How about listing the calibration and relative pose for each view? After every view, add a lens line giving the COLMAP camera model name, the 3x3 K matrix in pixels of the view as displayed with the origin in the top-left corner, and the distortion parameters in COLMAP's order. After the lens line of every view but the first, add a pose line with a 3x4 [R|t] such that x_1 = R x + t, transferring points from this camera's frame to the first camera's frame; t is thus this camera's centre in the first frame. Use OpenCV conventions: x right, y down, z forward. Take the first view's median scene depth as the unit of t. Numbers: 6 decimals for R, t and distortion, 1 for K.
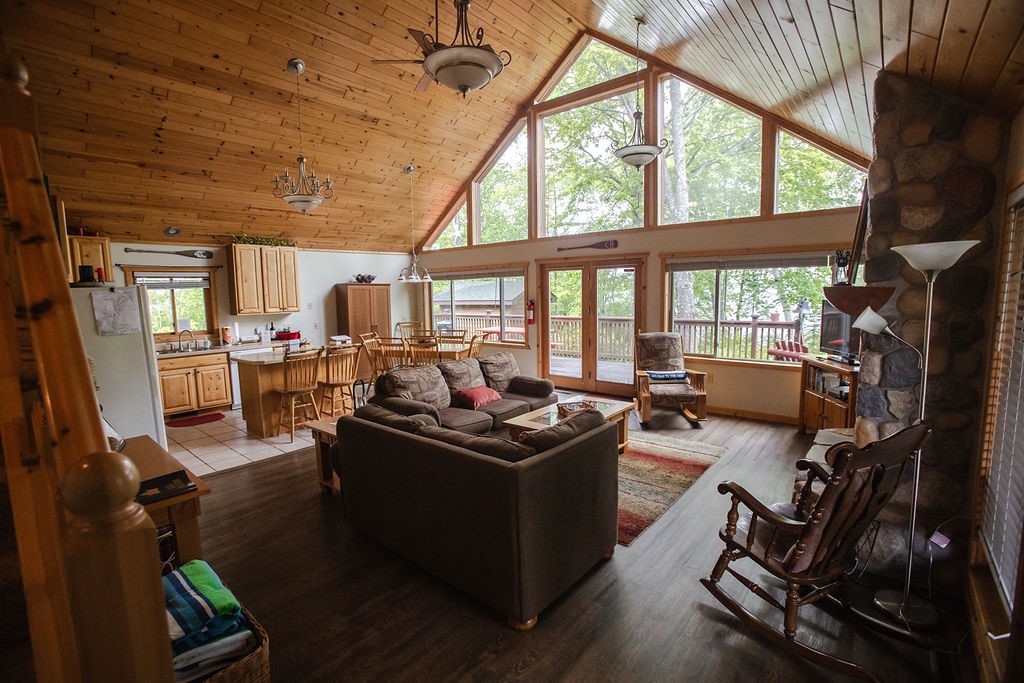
lens RADIAL K [[467.2, 0, 509.7], [0, 467.2, 339.7], [0, 0, 1]] dist [-0.079719, 0.035324]
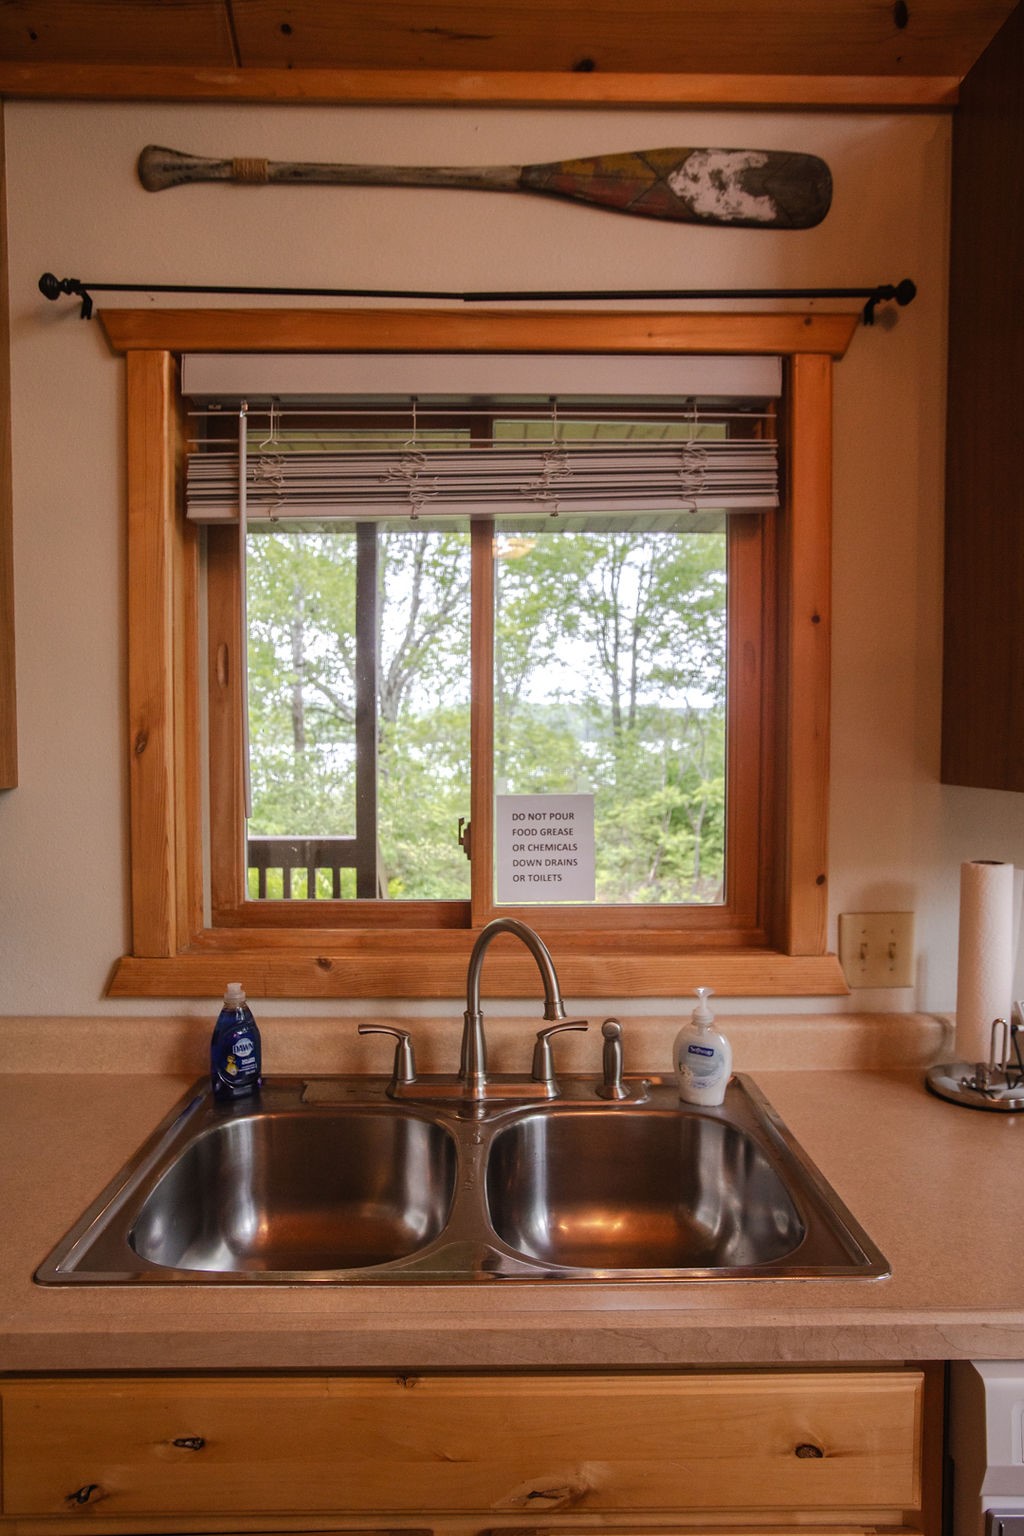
lens RADIAL K [[986.6, 0, 512.0], [0, 986.6, 768.0], [0, 0, 1]] dist [-0.000402, -0.000083]
pose [[0.666298, 0.050144, -0.743997, -0.566922], [-0.094844, 0.995332, -0.017855, -0.049300], [0.739629, 0.082460, 0.667944, 0.864008]]
